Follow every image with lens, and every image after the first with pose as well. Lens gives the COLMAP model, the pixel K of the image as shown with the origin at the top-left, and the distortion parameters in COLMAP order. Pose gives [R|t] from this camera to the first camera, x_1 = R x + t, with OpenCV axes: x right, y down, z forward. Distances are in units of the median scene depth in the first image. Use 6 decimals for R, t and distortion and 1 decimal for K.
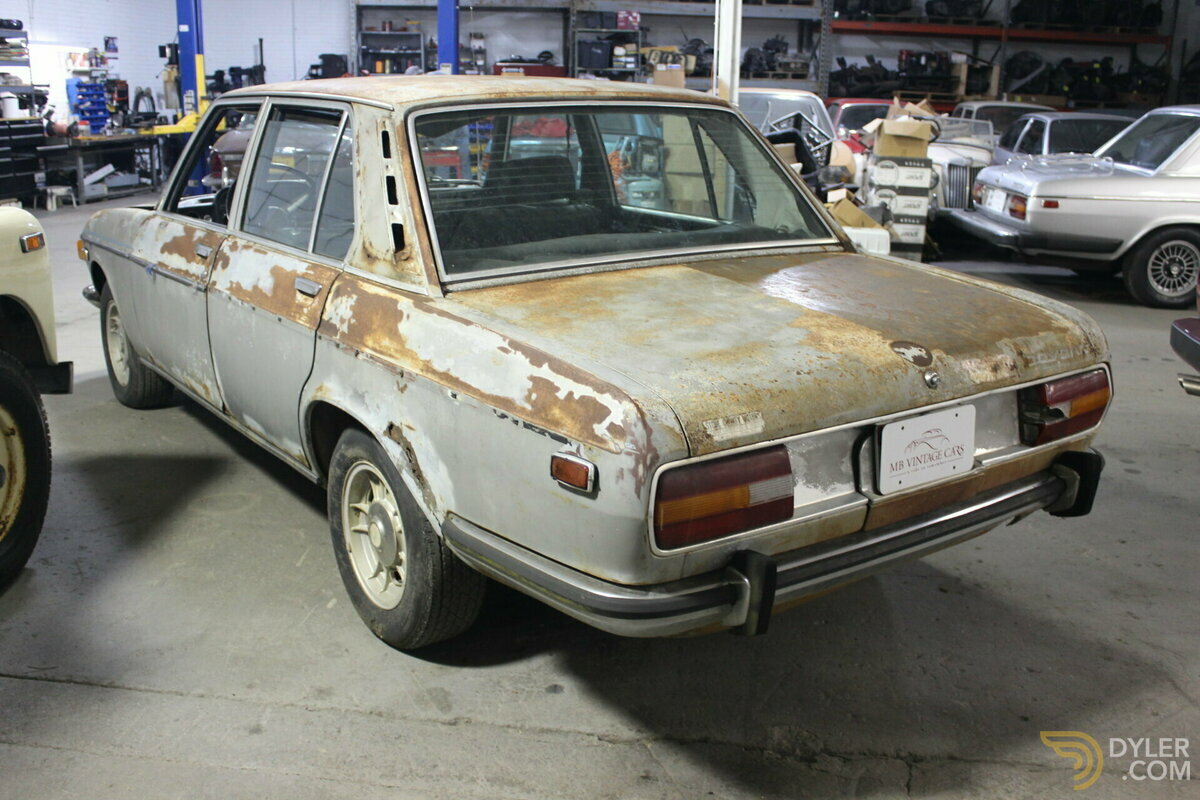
lens RADIAL K [[1156.1, 0, 606.3], [0, 1156.1, 407.1], [0, 0, 1]] dist [-0.155837, 0.170941]
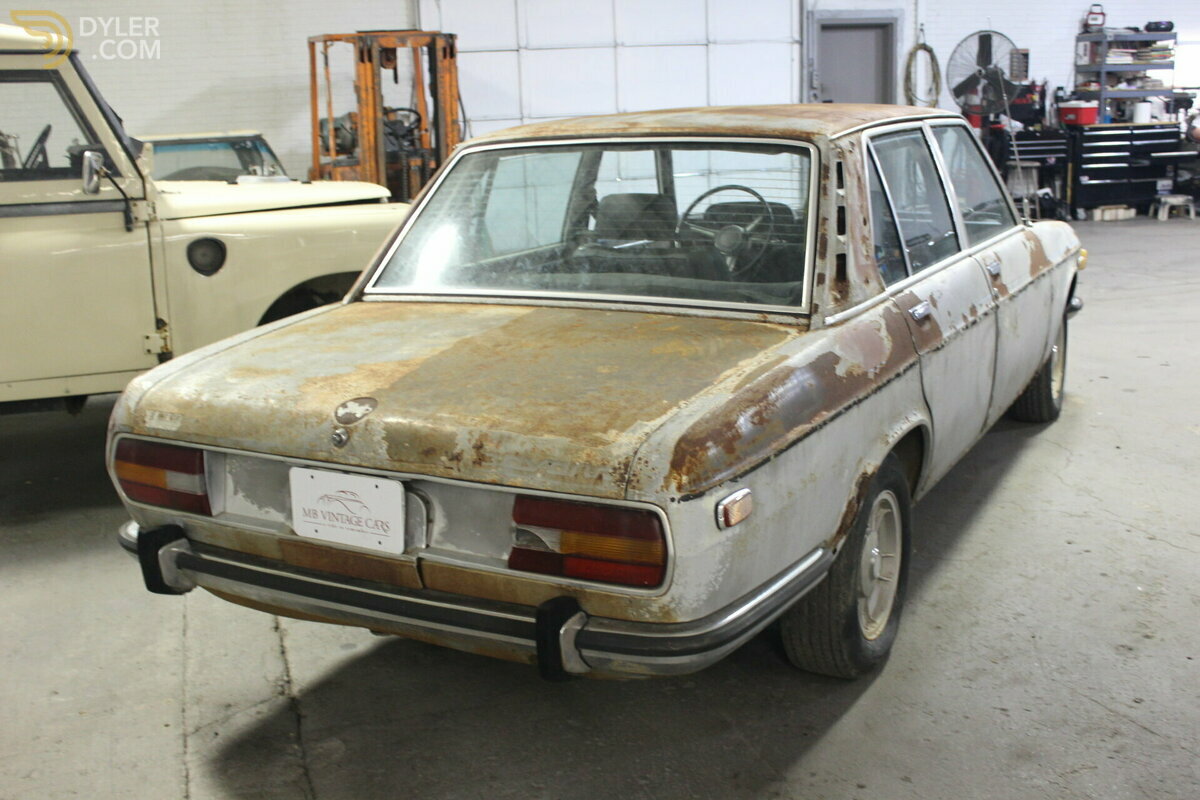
lens RADIAL K [[1260.9, 0, 600.0], [0, 1260.9, 400.0], [0, 0, 1]] dist [-0.127492, 0.123052]
pose [[0.429924, 0.183185, -0.884087, 0.969262], [-0.202544, 0.973812, 0.103281, -0.154922], [0.879853, 0.134663, 0.455767, 0.519654]]
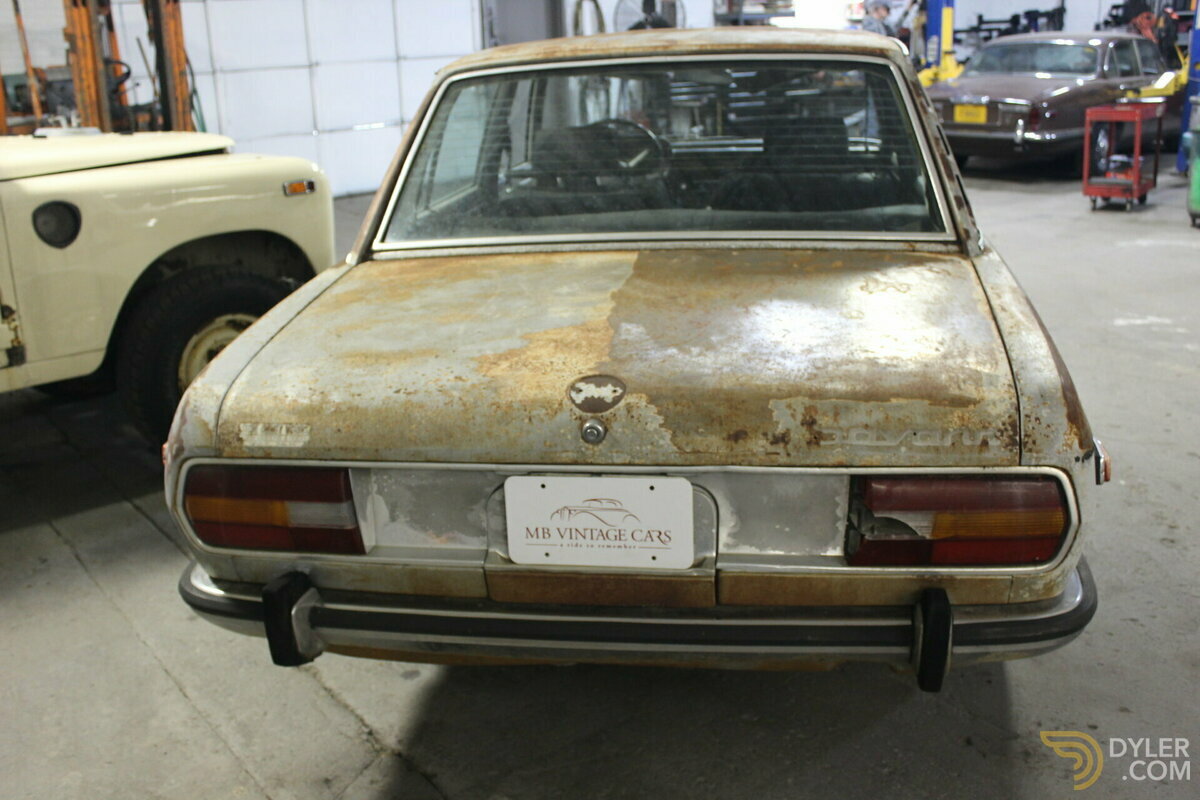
lens RADIAL K [[1156.1, 0, 606.3], [0, 1156.1, 407.1], [0, 0, 1]] dist [-0.155837, 0.170941]
pose [[0.718252, 0.171743, -0.674254, 0.585456], [-0.139419, 0.984929, 0.102360, -0.086805], [0.681672, 0.020484, 0.731371, 0.337173]]
